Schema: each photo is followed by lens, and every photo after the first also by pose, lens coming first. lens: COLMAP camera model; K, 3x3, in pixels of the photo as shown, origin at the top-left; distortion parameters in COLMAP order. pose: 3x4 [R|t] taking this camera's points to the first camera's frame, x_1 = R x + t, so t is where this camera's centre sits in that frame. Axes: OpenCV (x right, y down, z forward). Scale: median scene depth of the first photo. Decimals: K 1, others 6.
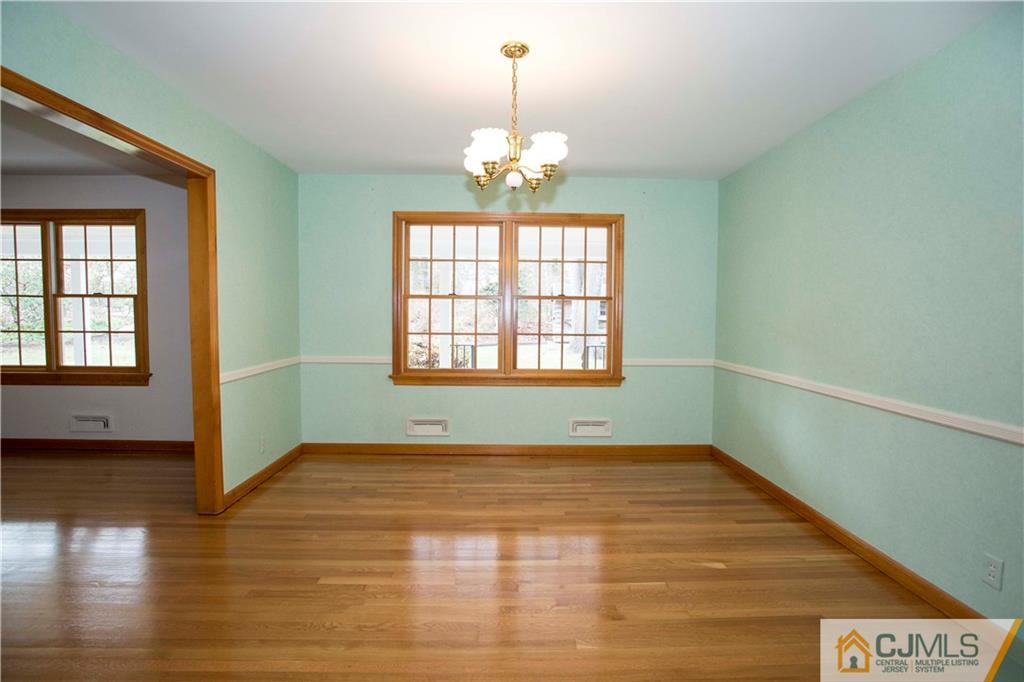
lens RADIAL K [[495.5, 0, 512.0], [0, 495.5, 341.0], [0, 0, 1]] dist [-0.085819, 0.042967]
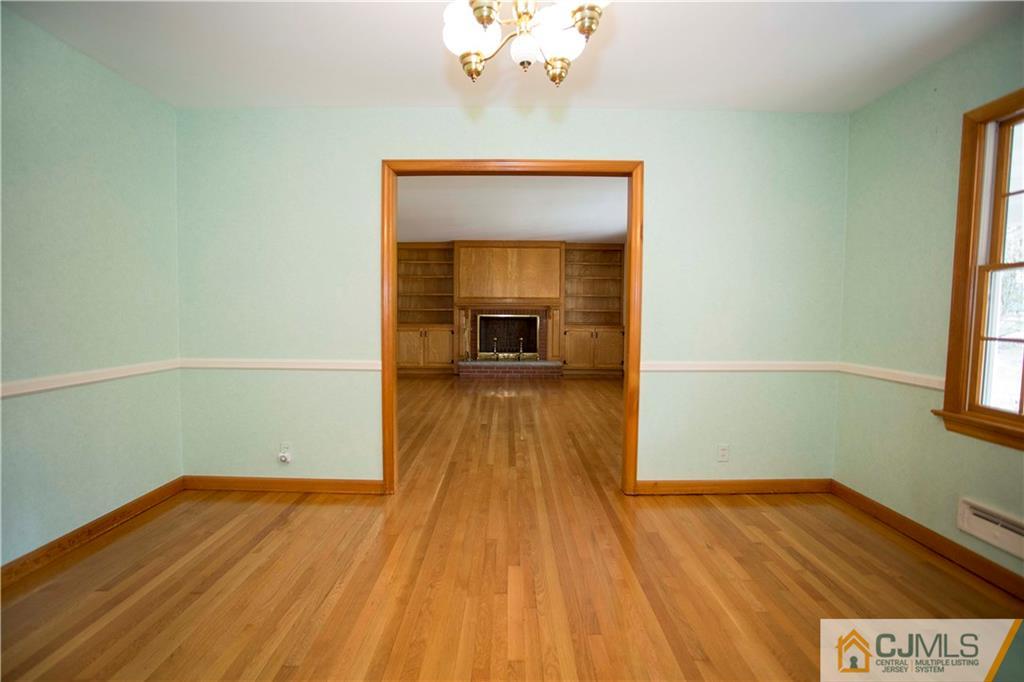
lens RADIAL K [[495.5, 0, 512.0], [0, 495.5, 341.0], [0, 0, 1]] dist [-0.085819, 0.042967]
pose [[-0.015773, 0.046623, -0.998788, 0.315203], [-0.067322, 0.996596, 0.047583, -0.003361], [0.997607, 0.067991, -0.012580, 0.541568]]
